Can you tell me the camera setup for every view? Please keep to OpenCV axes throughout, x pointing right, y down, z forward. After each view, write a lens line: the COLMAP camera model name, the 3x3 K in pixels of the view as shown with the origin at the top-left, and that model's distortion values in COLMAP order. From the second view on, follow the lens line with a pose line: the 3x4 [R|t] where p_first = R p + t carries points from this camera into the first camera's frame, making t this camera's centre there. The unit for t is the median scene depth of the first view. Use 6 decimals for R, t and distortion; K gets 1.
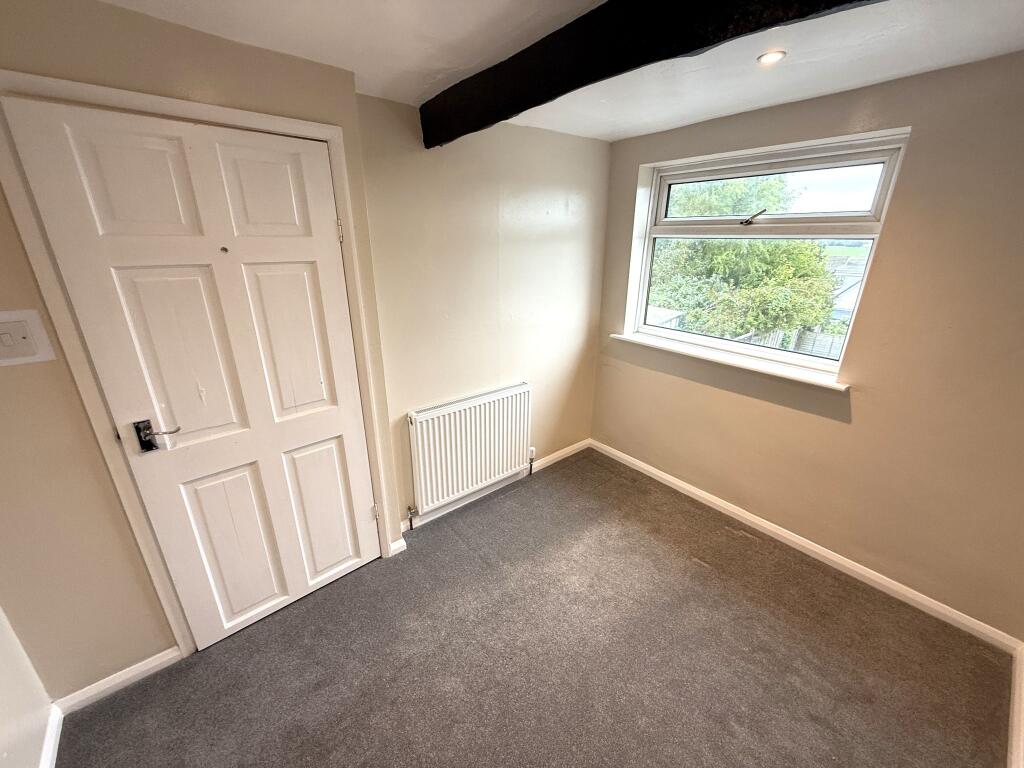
lens RADIAL K [[405.5, 0, 509.6], [0, 405.5, 384.5], [0, 0, 1]] dist [-0.000464, 0.000495]
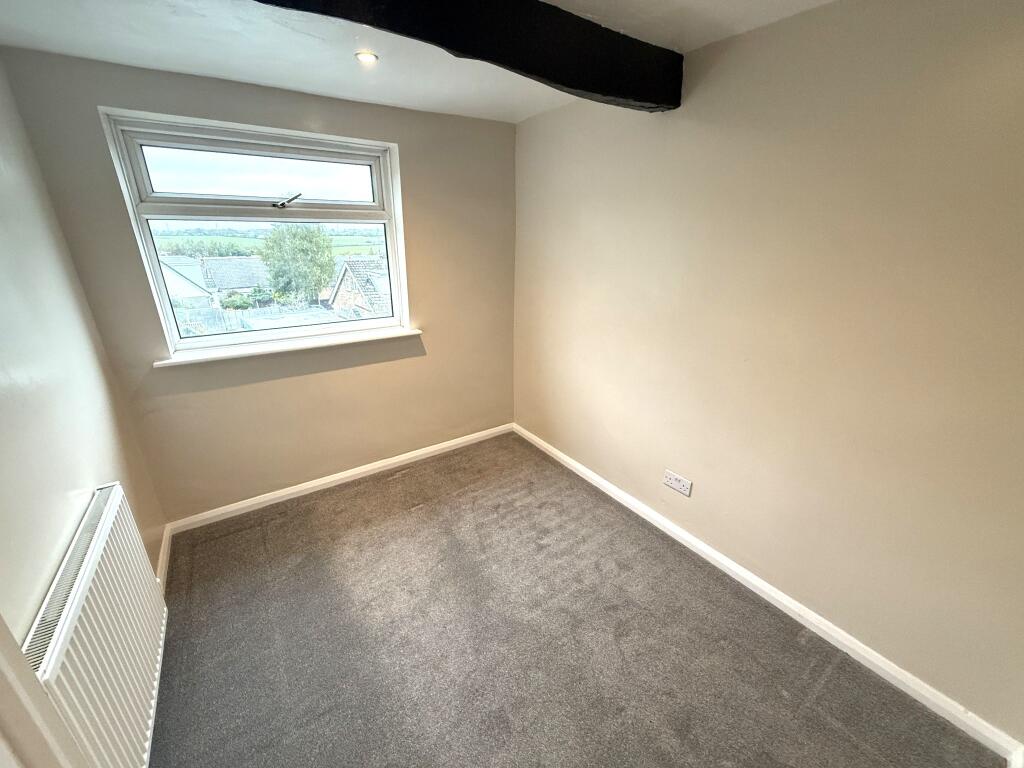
lens RADIAL K [[405.5, 0, 508.0], [0, 405.5, 382.9], [0, 0, 1]] dist [-0.000464, 0.000495]
pose [[0.090970, -0.354468, 0.930632, -0.445836], [0.332403, 0.891720, 0.307154, -0.141975], [-0.938740, 0.281403, 0.198946, 0.428676]]
